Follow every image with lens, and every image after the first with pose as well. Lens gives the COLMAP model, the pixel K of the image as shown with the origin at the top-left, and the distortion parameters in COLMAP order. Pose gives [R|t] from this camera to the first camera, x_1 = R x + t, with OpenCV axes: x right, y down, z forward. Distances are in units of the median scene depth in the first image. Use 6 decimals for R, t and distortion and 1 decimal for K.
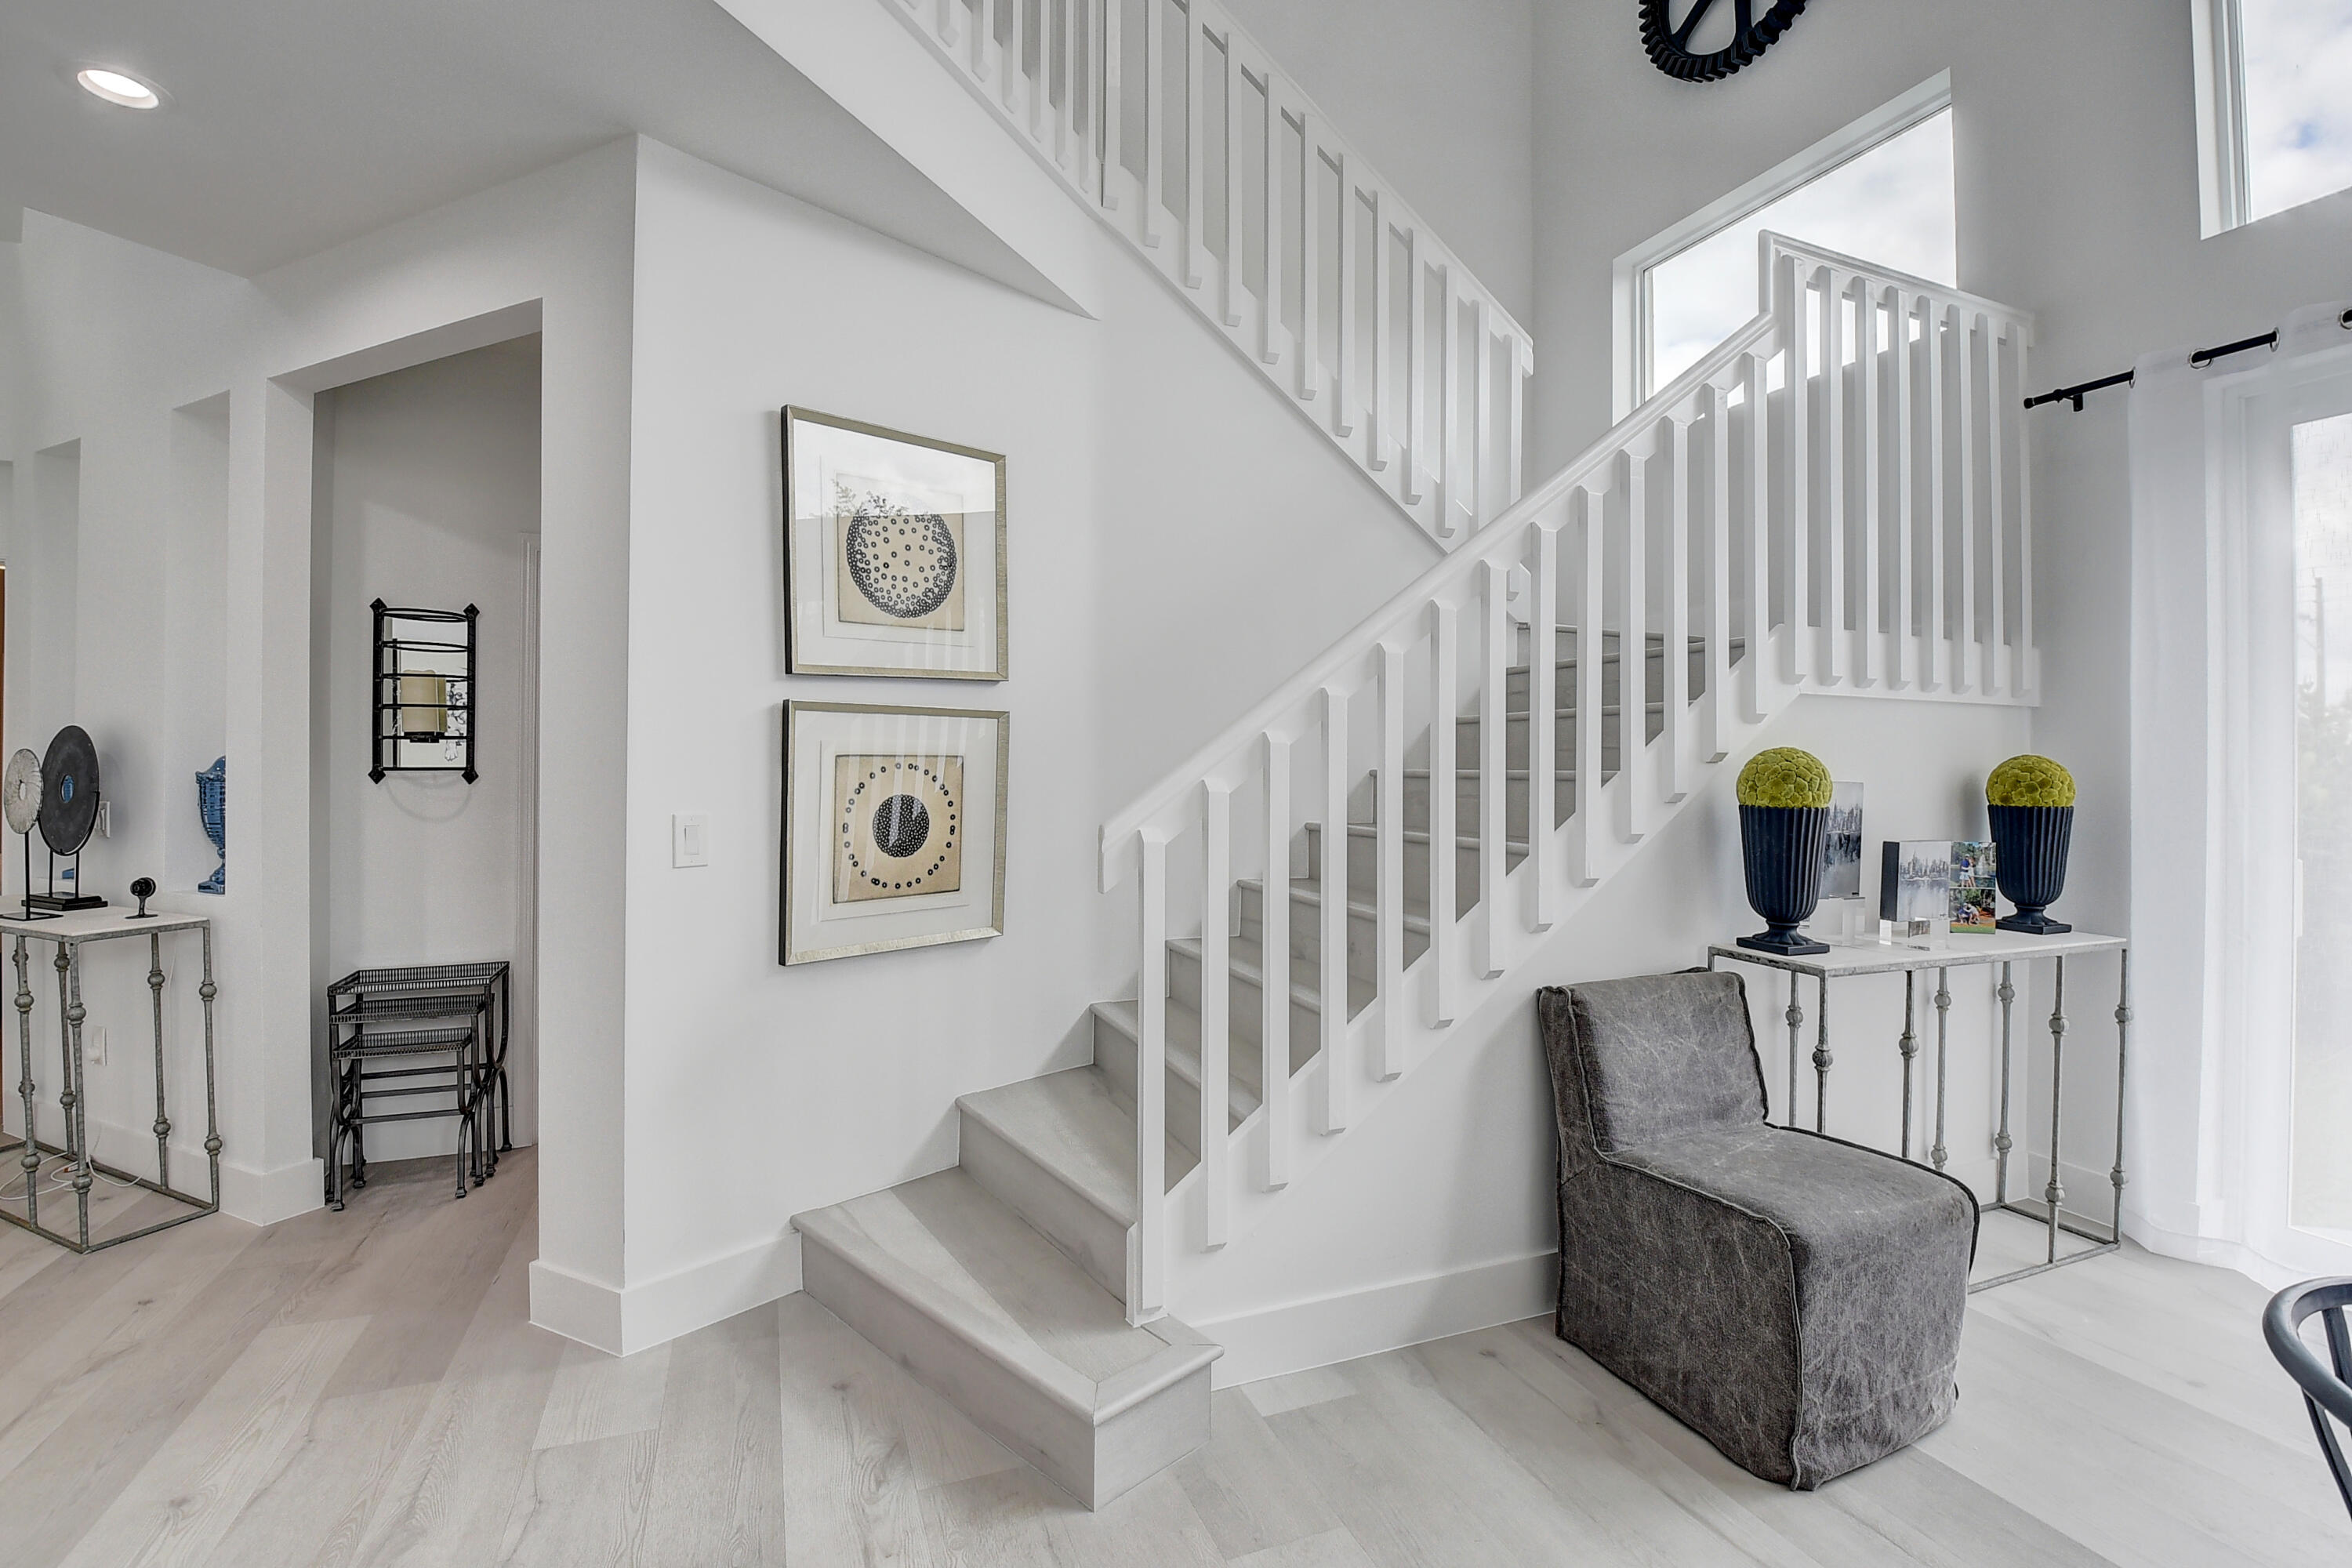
lens RADIAL K [[1031.6, 0, 1162.3], [0, 1031.6, 763.2], [0, 0, 1]] dist [-0.000194, -0.020416]
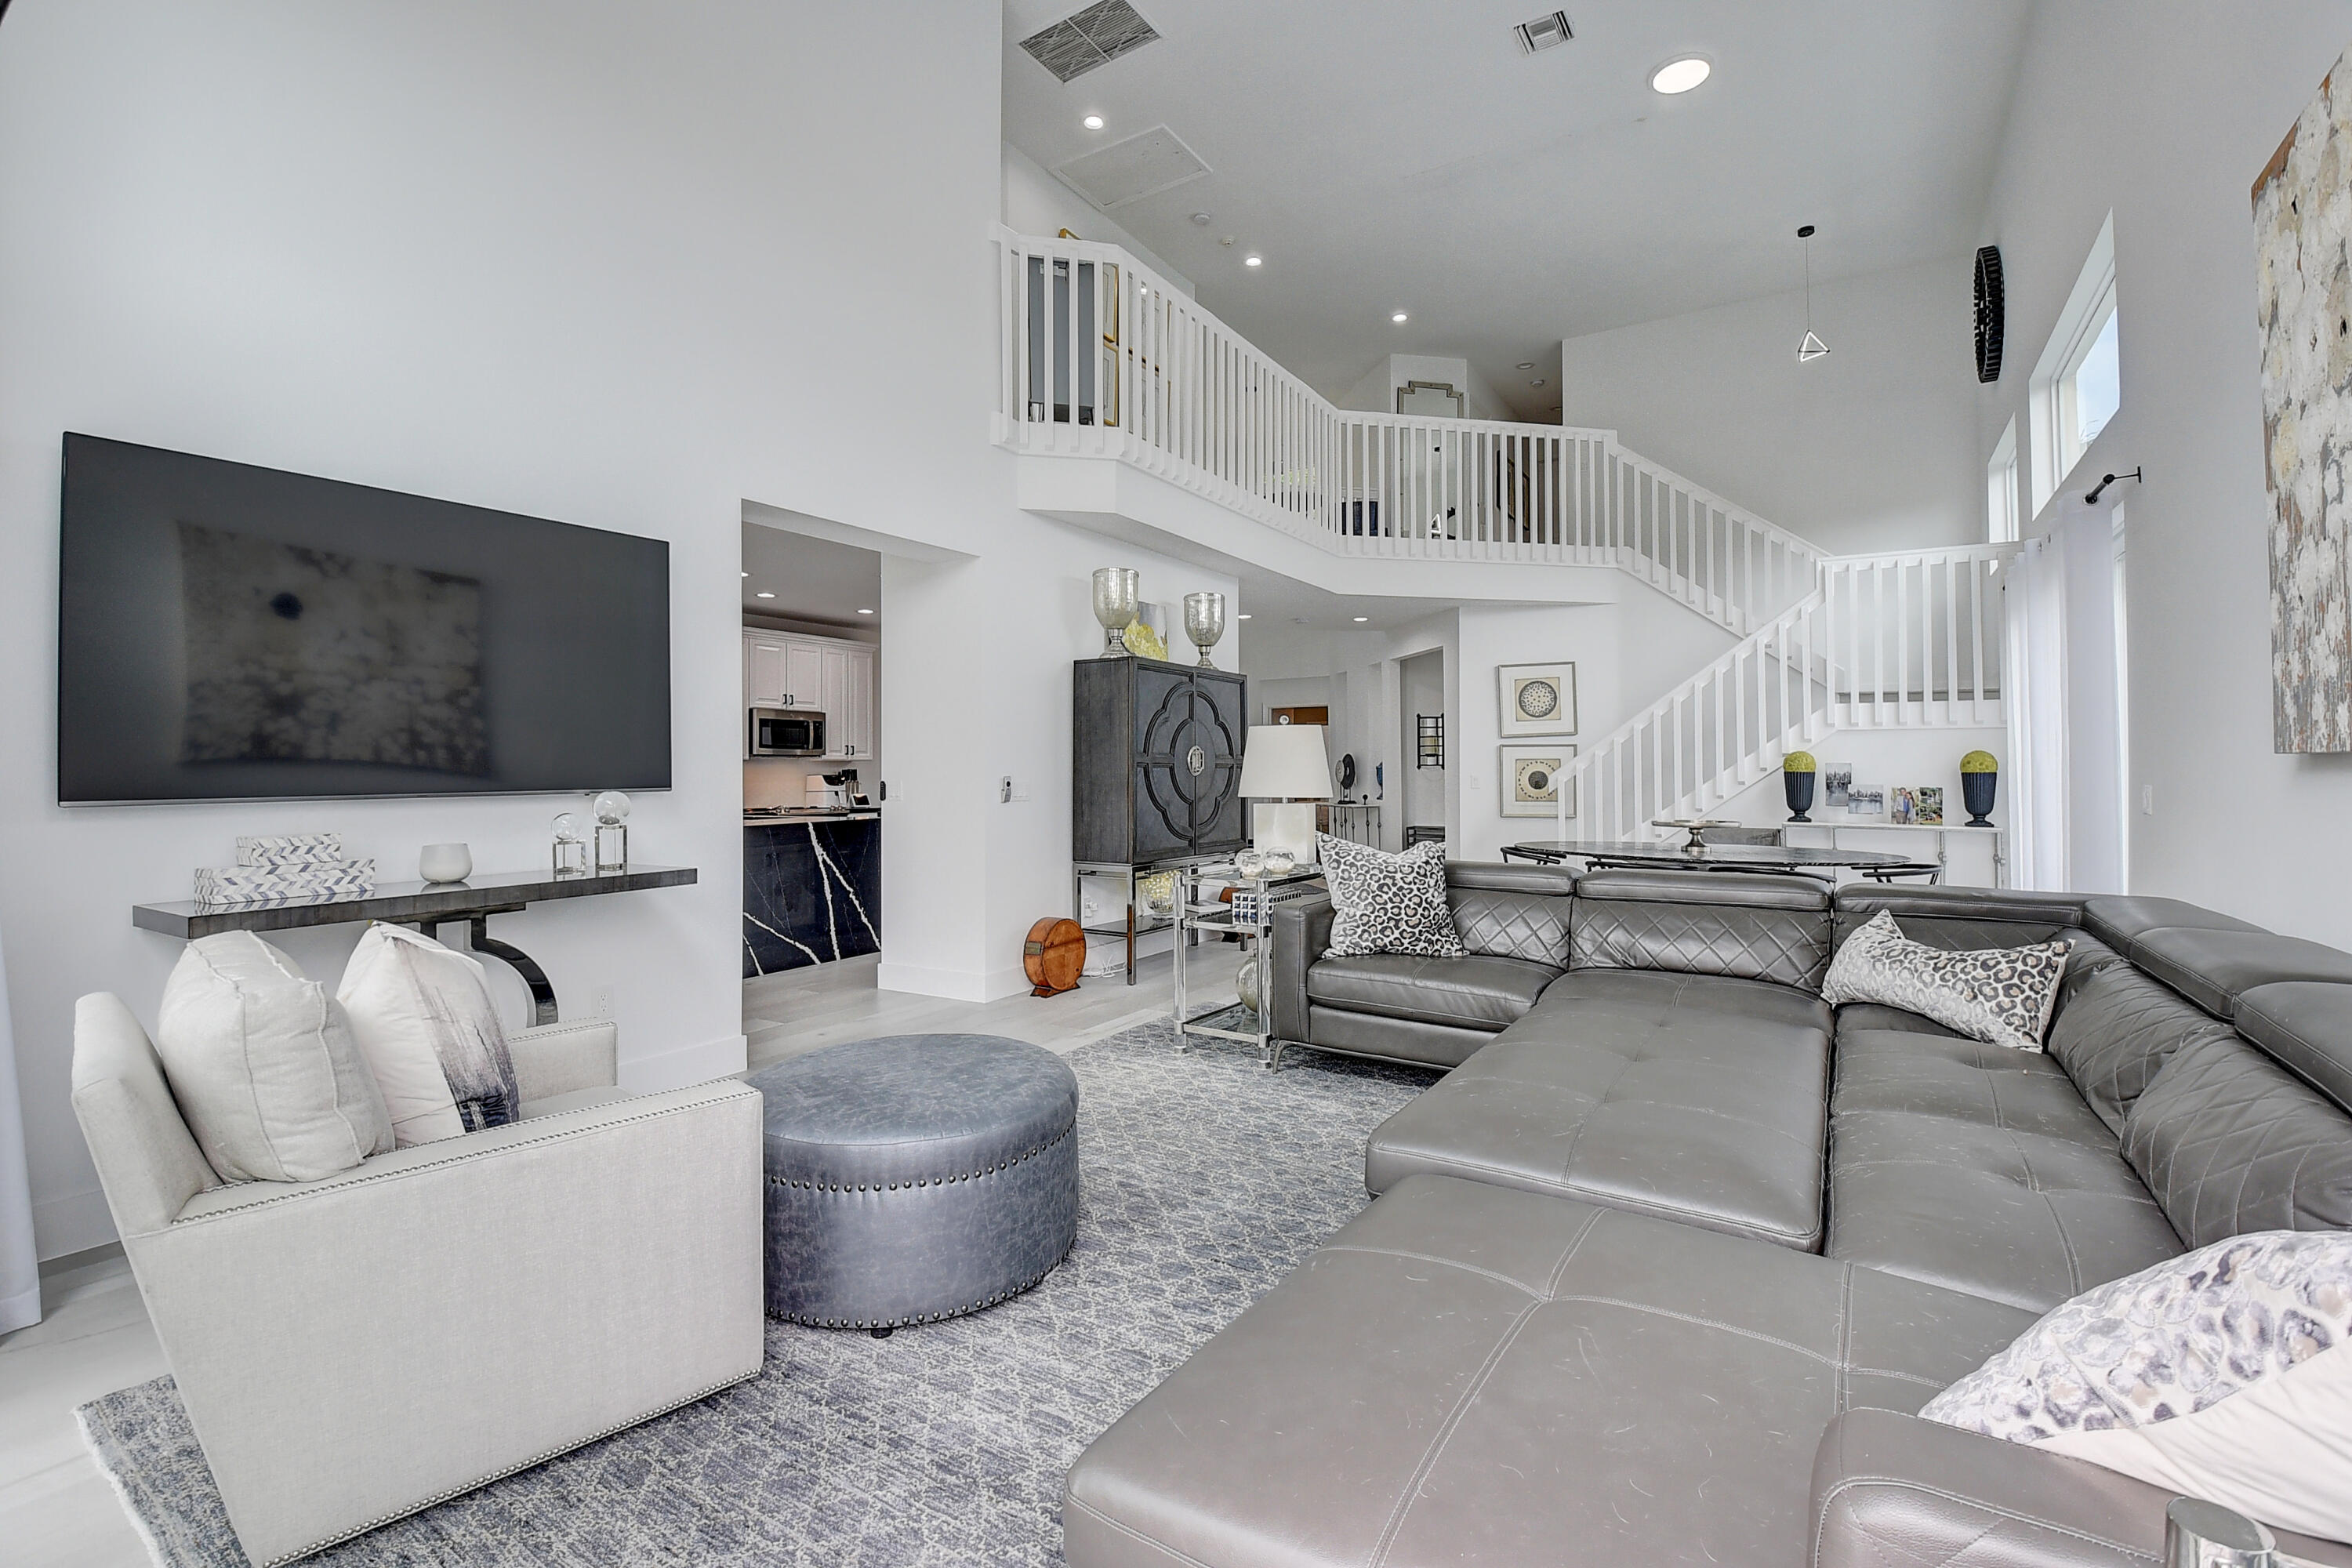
lens RADIAL K [[1031.6, 0, 1162.3], [0, 1031.6, 763.2], [0, 0, 1]] dist [-0.000194, -0.020416]
pose [[0.581740, -0.013179, -0.813268, 1.671640], [0.010904, 0.999905, -0.008404, 0.020190], [0.813302, -0.003979, 0.581828, -1.843677]]
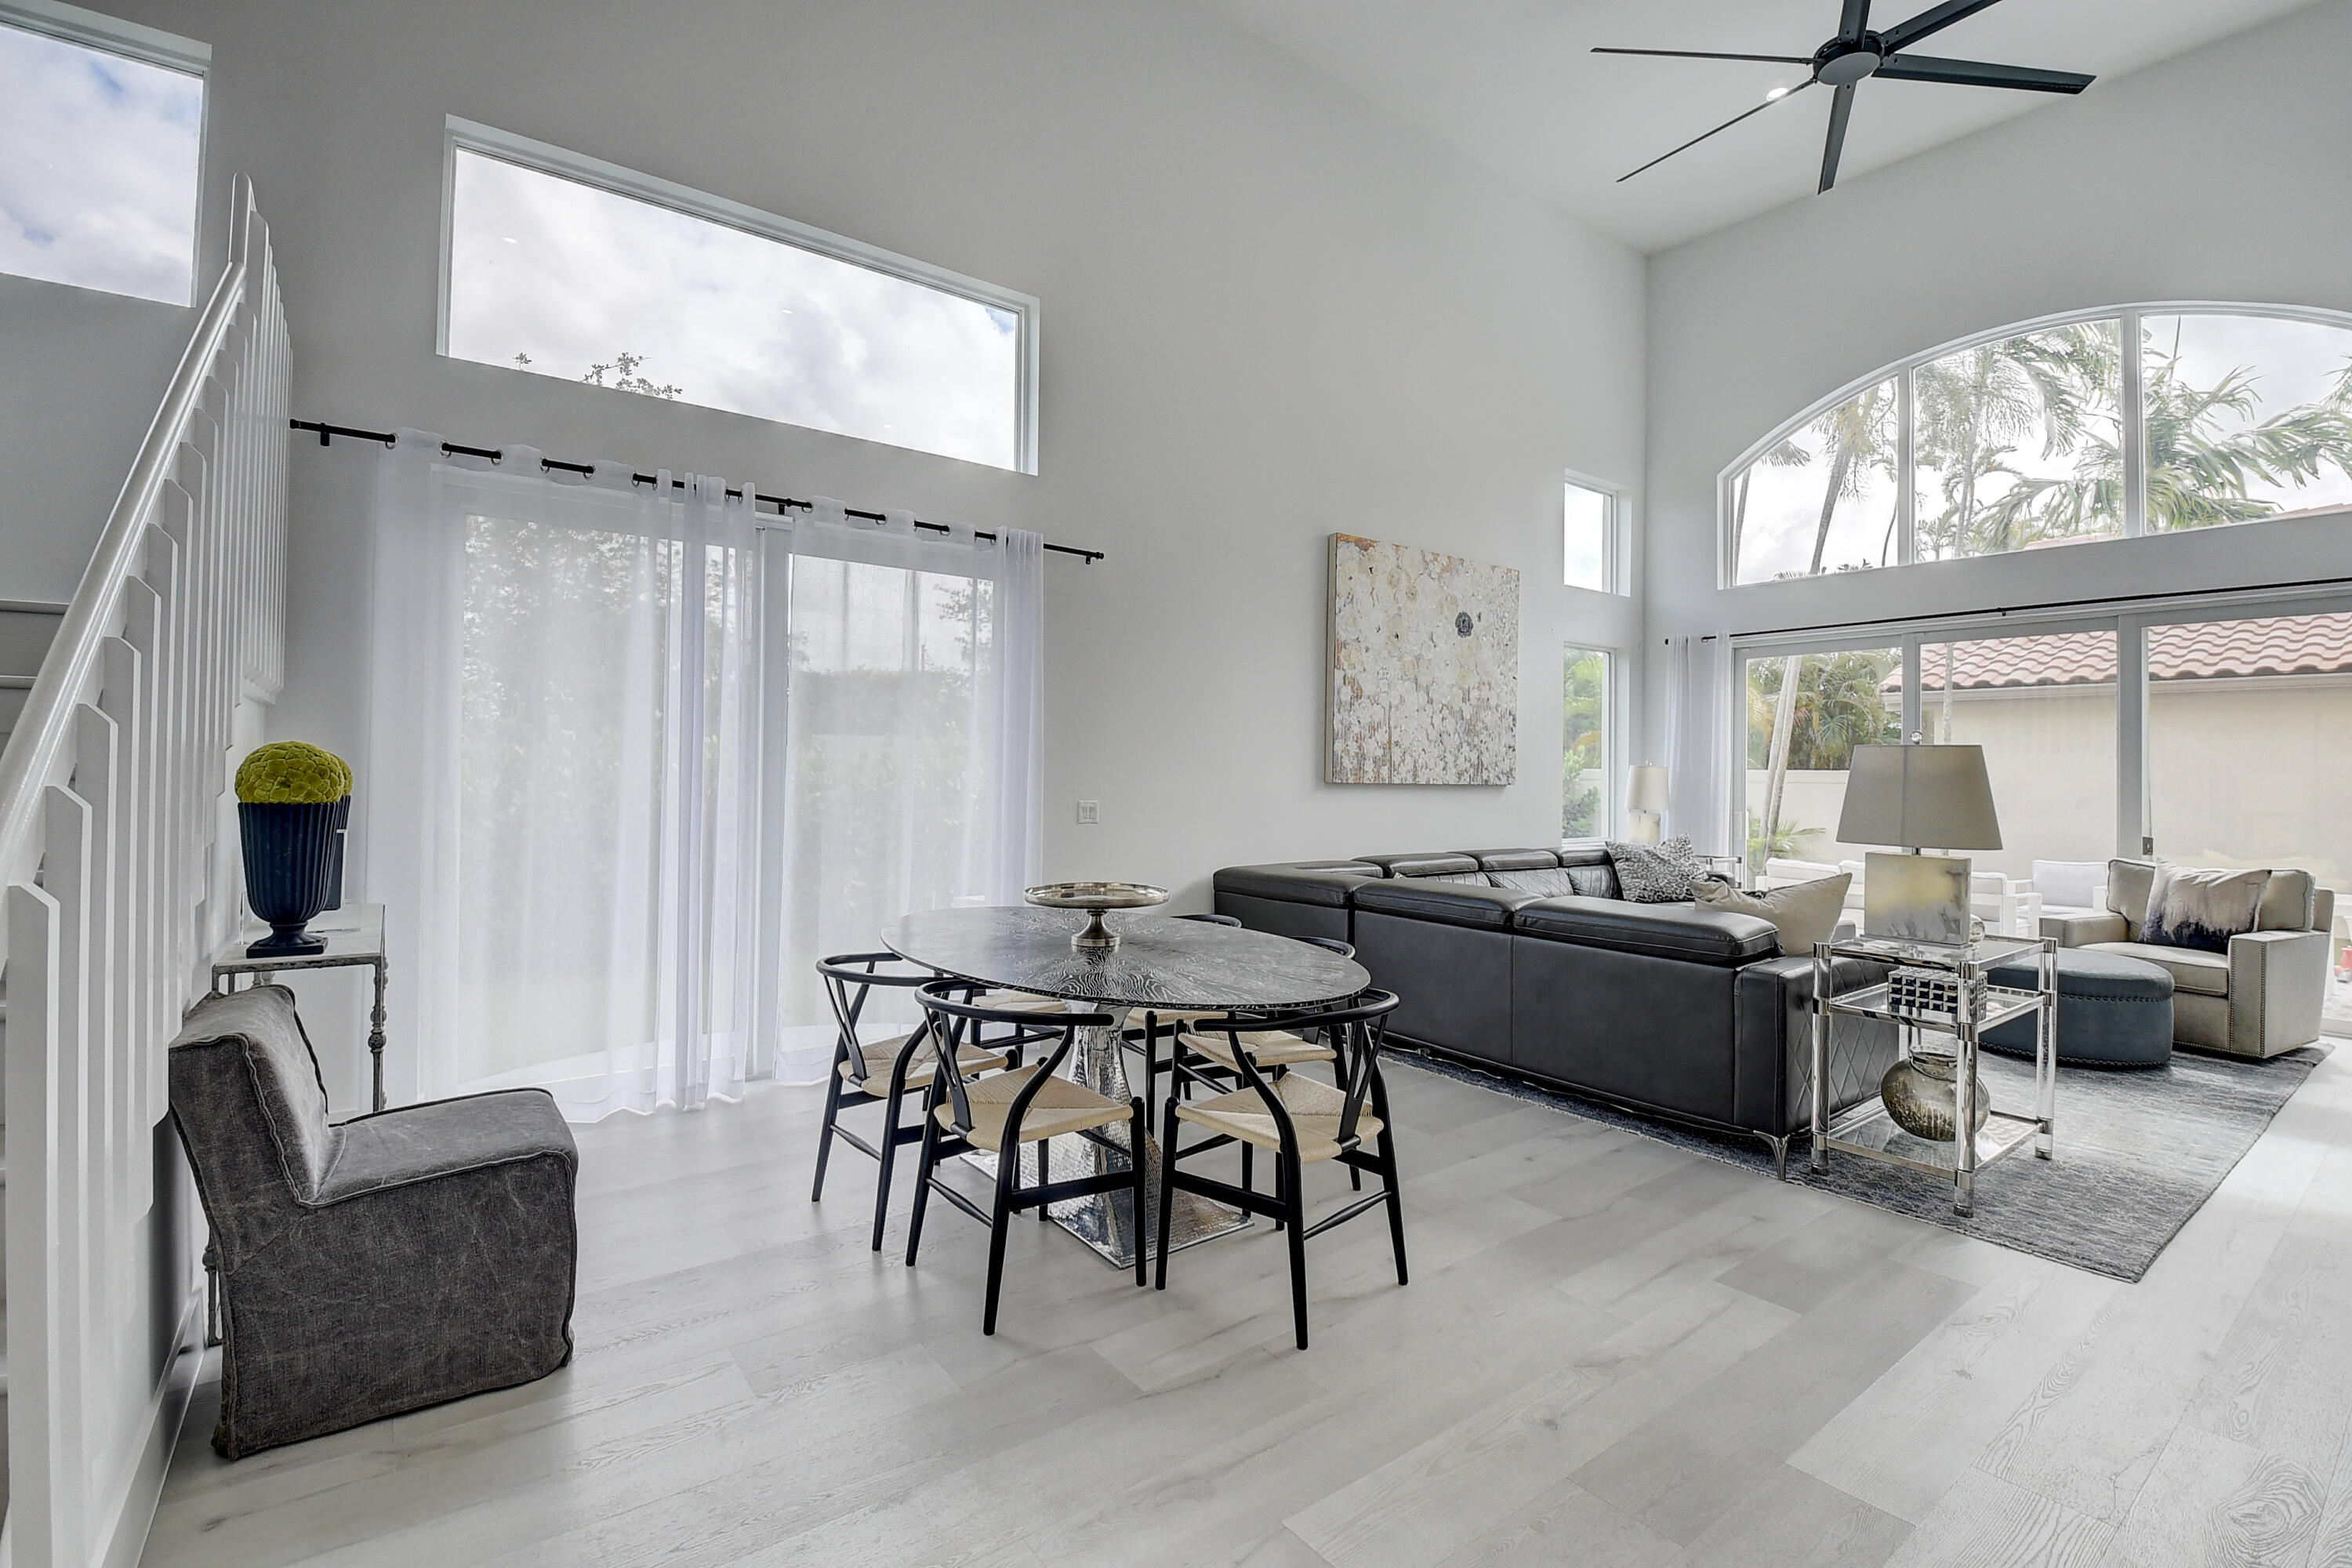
lens RADIAL K [[1031.6, 0, 1162.3], [0, 1031.6, 763.2], [0, 0, 1]] dist [-0.000194, -0.020416]
pose [[-0.265594, -0.002009, 0.964083, -0.464113], [-0.013506, 0.999907, -0.001637, -0.003595], [-0.963990, -0.013456, -0.265596, 0.410183]]
